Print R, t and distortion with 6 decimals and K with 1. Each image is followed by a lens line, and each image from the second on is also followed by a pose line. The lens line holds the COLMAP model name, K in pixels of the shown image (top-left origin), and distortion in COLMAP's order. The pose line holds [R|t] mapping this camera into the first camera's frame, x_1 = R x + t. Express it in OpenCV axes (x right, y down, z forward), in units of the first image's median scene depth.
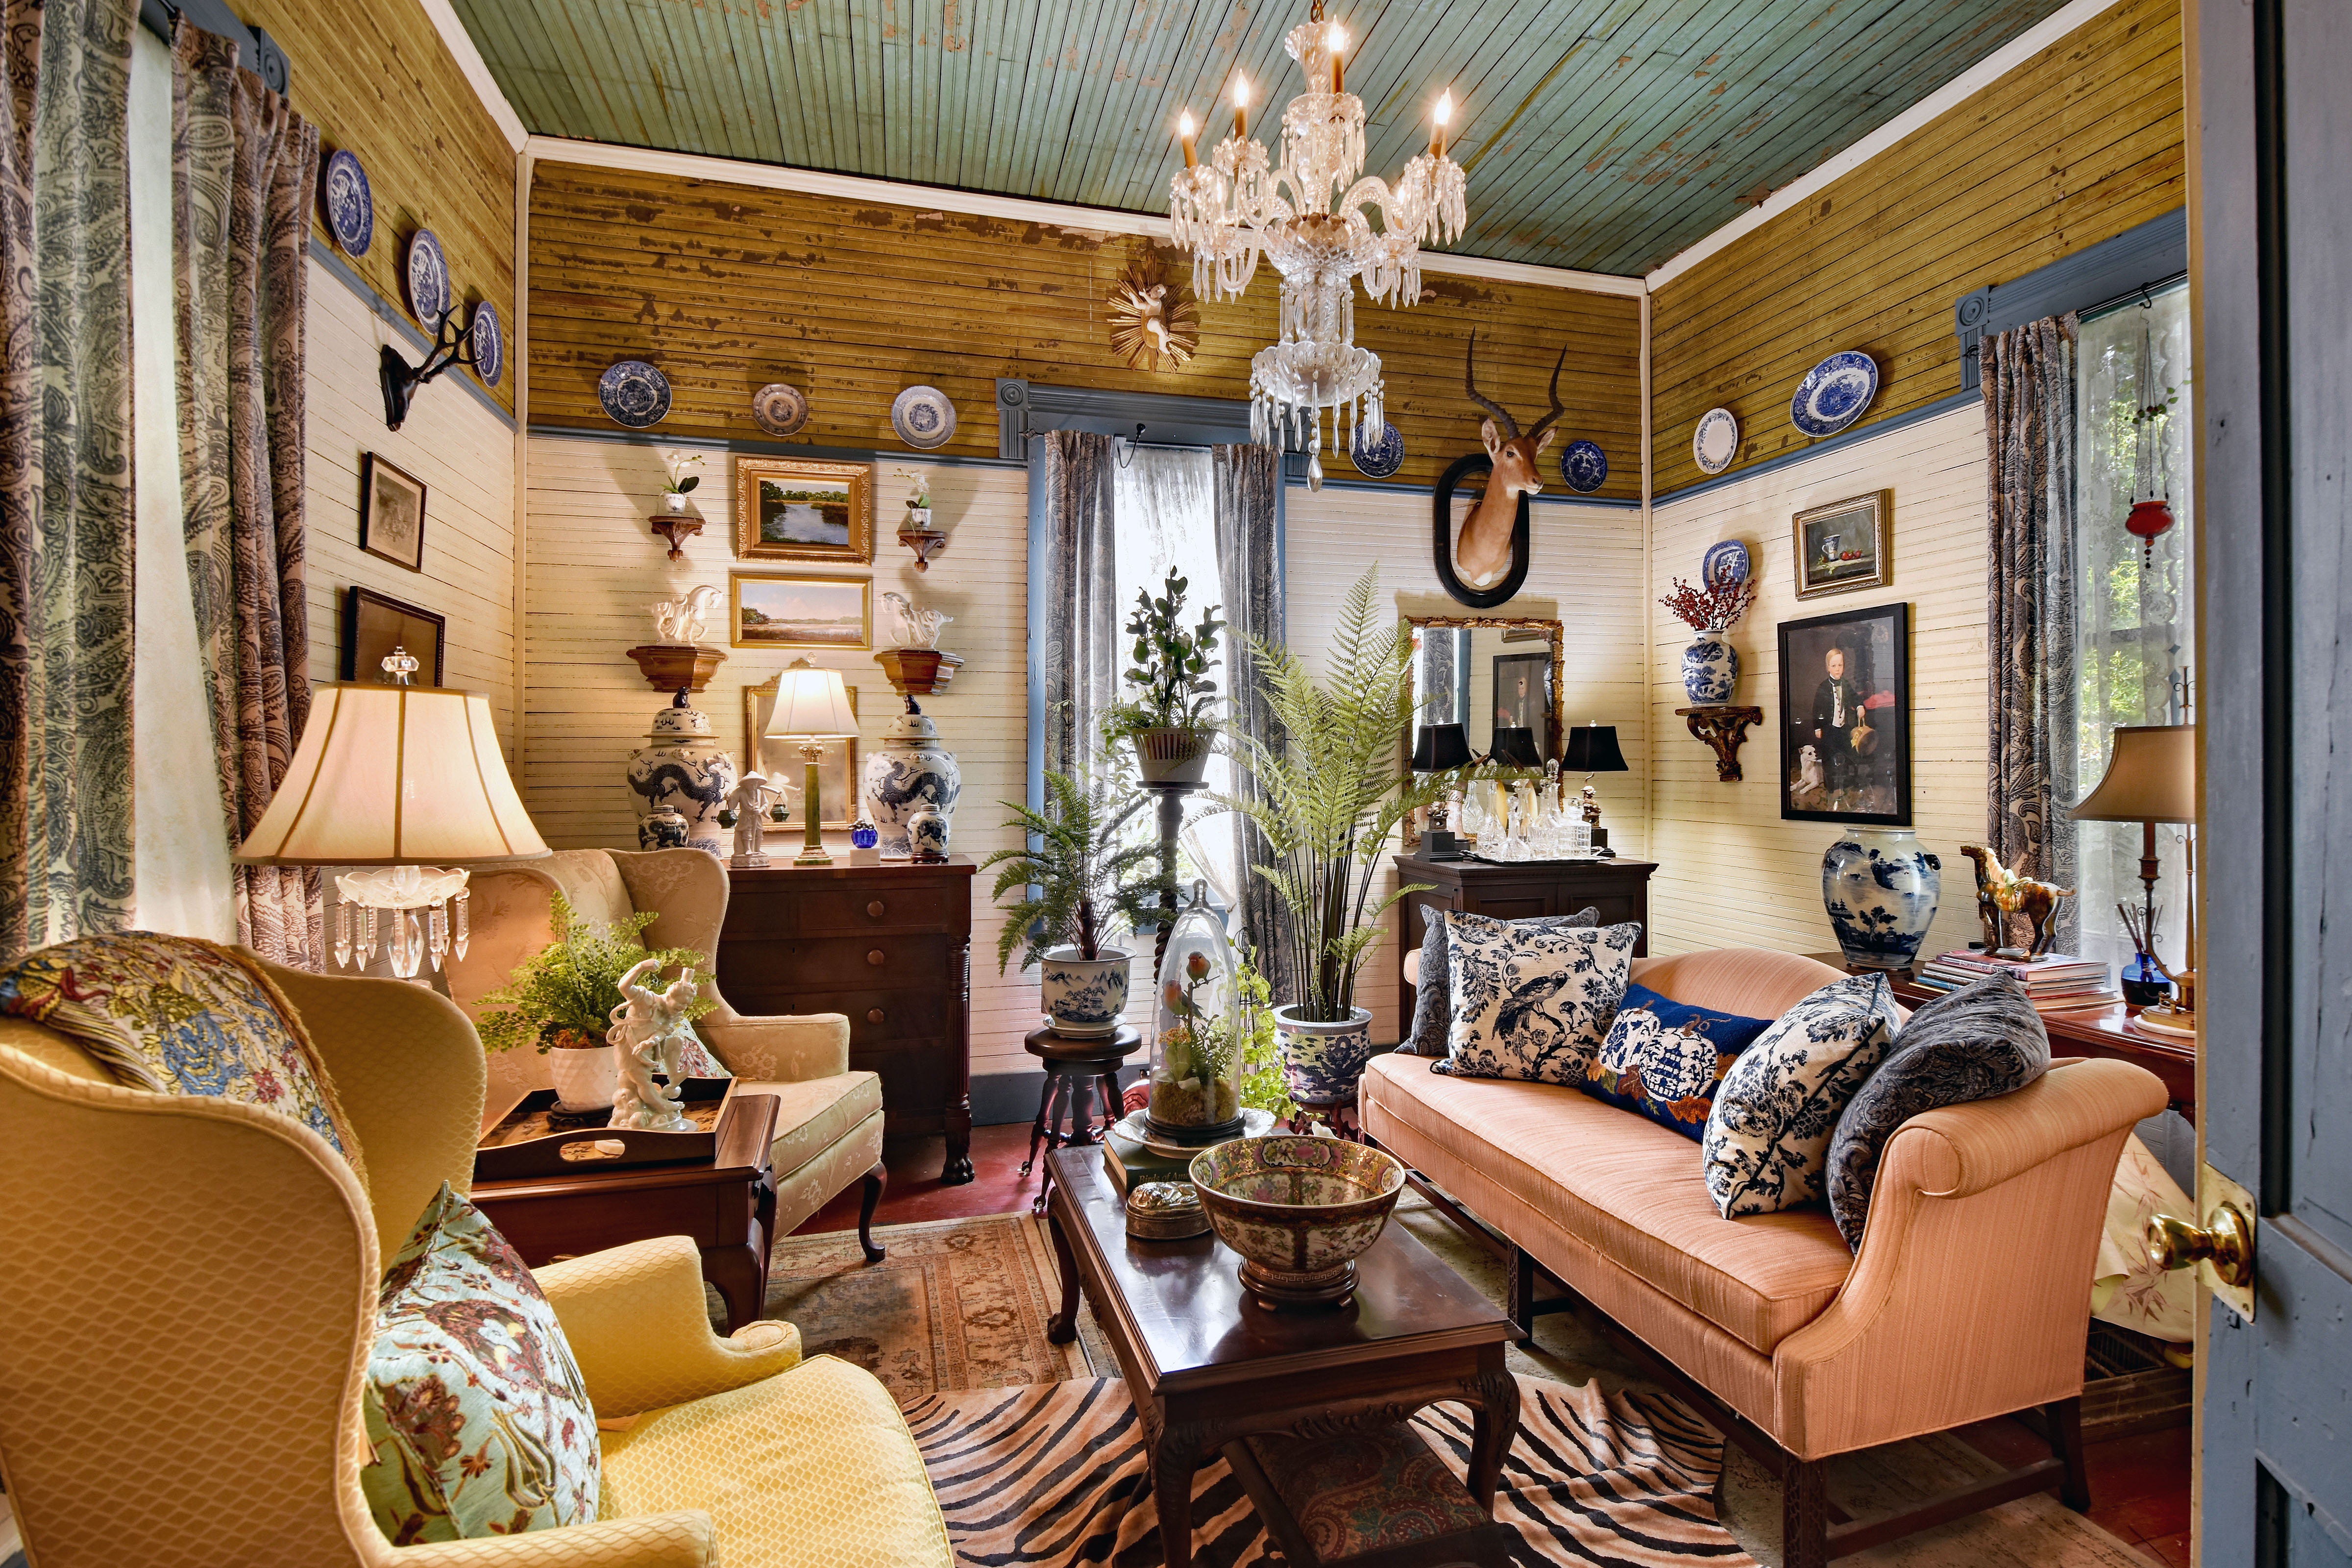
lens RADIAL K [[1144.4, 0, 1228.8], [0, 1144.4, 764.4], [0, 0, 1]] dist [-0.009745, -0.000424]
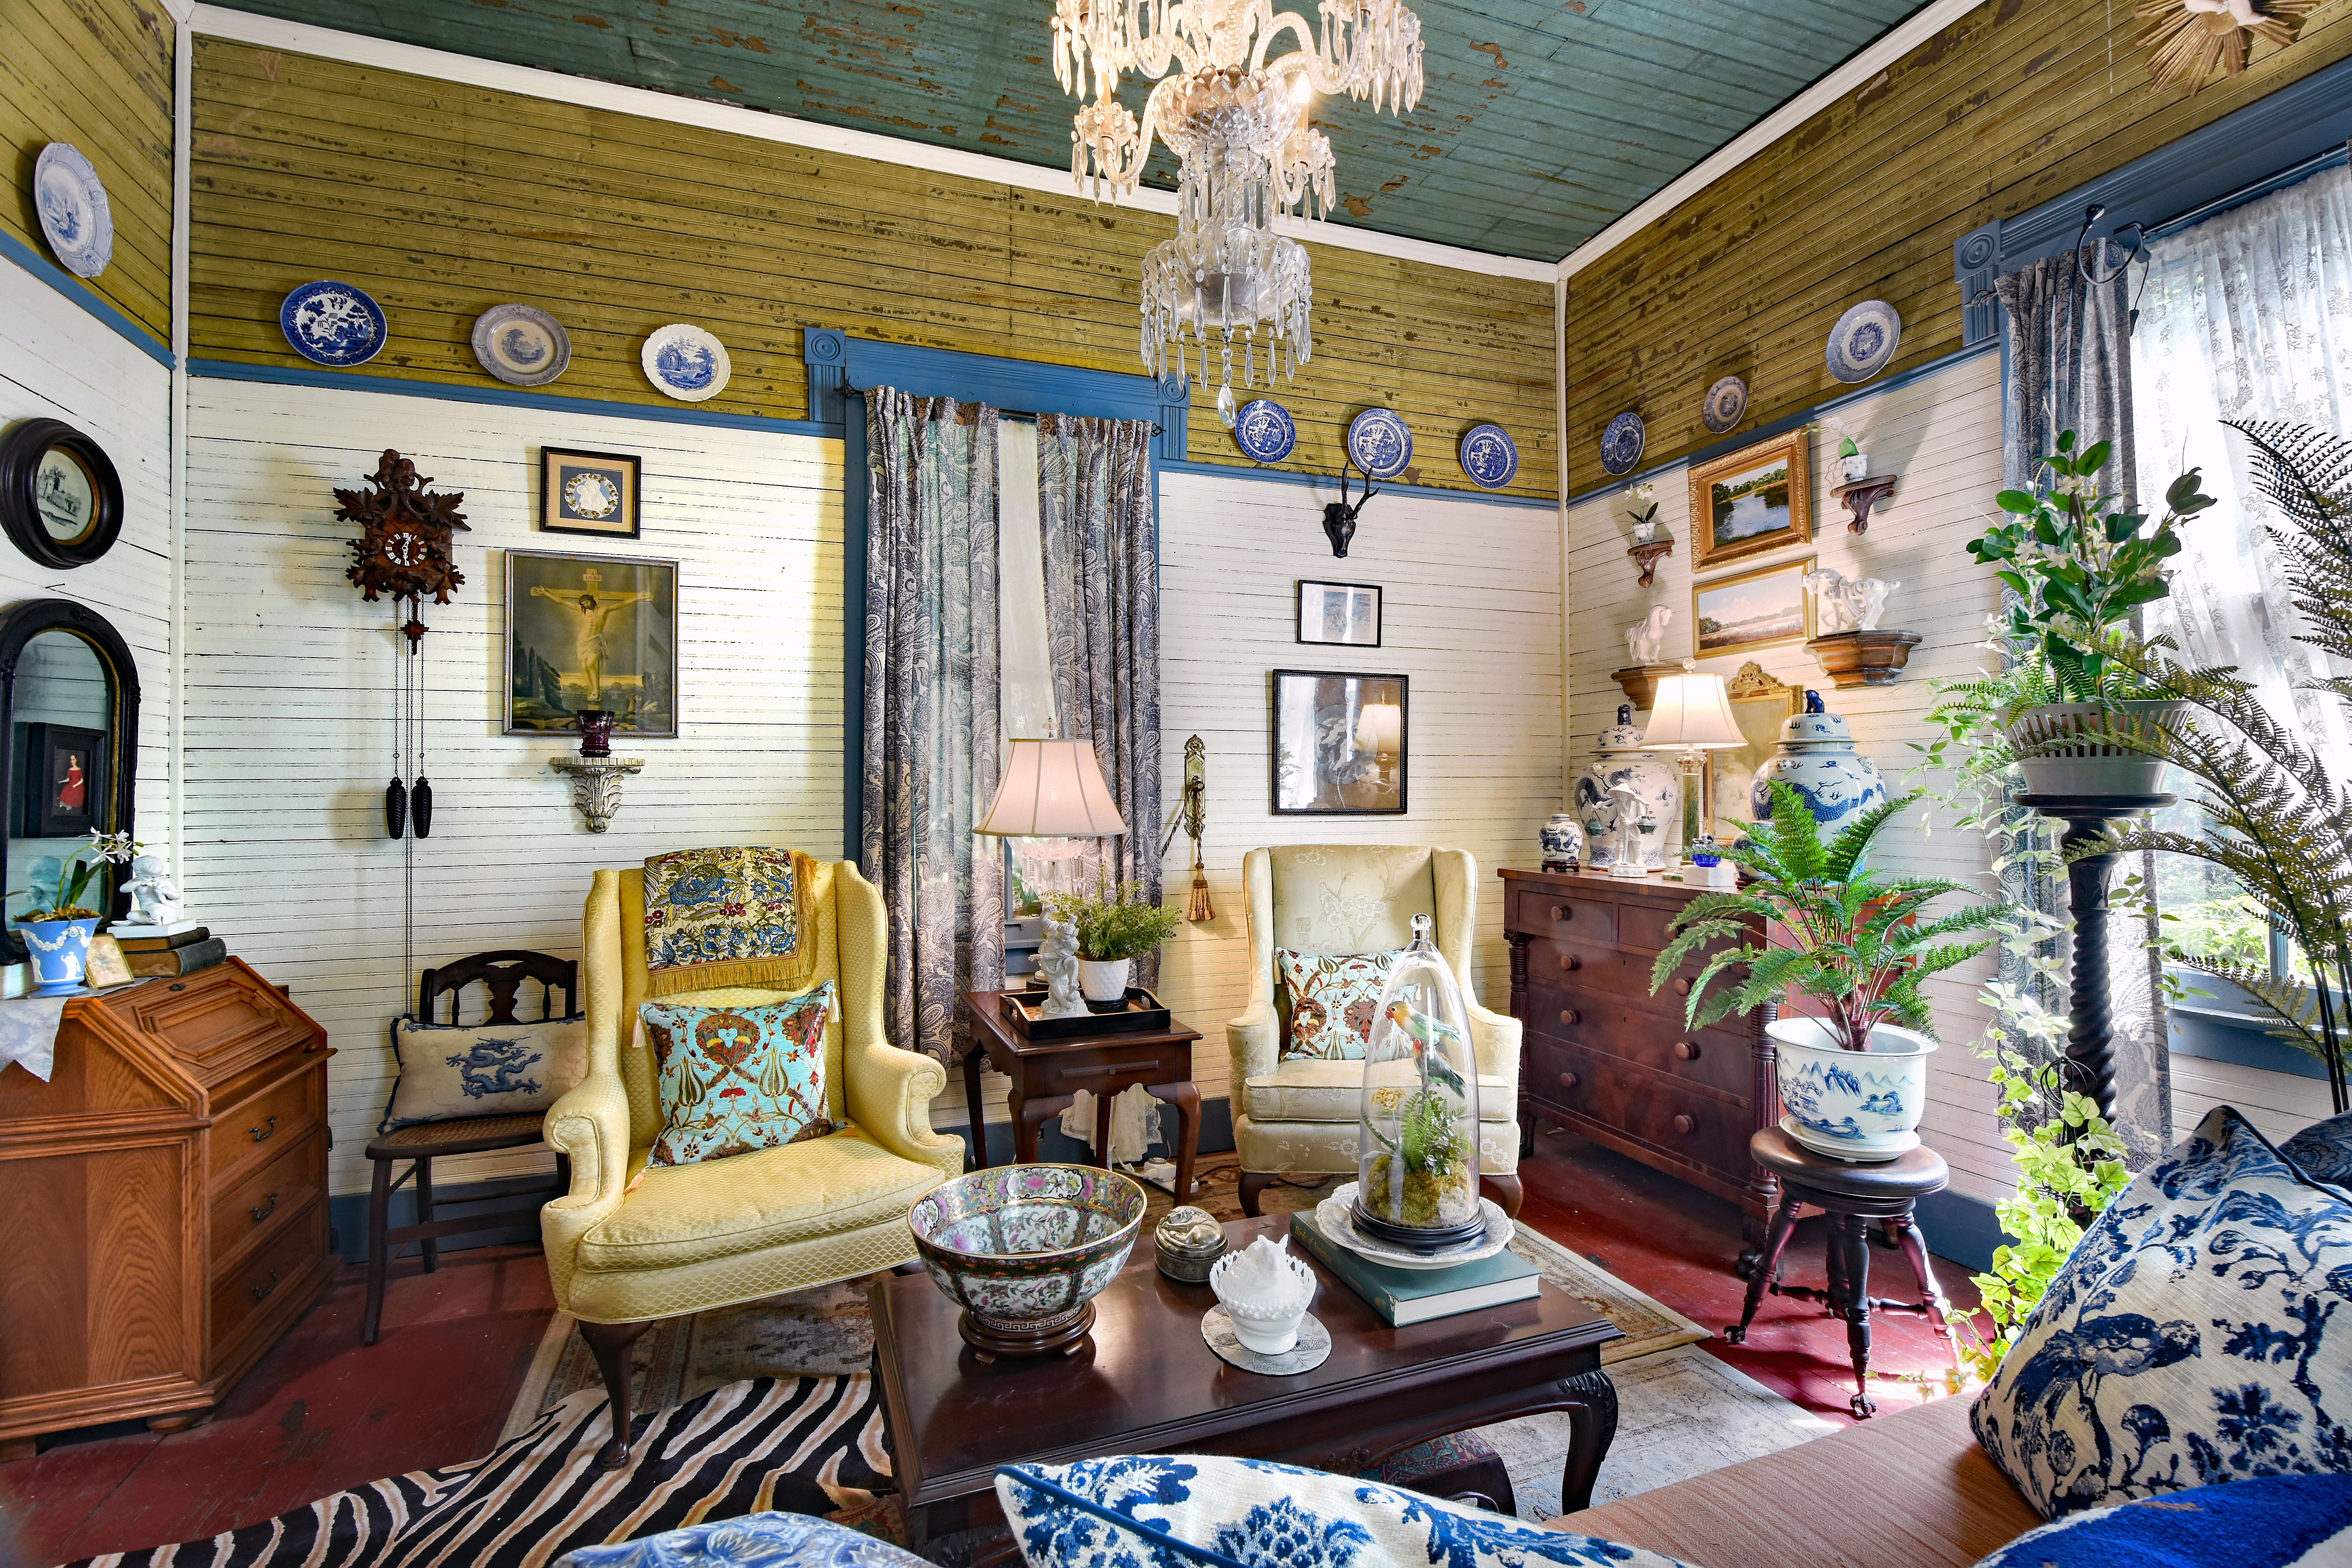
lens RADIAL K [[1068.9, 0, 1214.0], [0, 1068.9, 763.2], [0, 0, 1]] dist [-0.000894, -0.000478]
pose [[0.076426, -0.026174, -0.996732, 0.455756], [0.010274, 0.999623, -0.025462, 0.006932], [0.997022, -0.008294, 0.076666, 0.503905]]
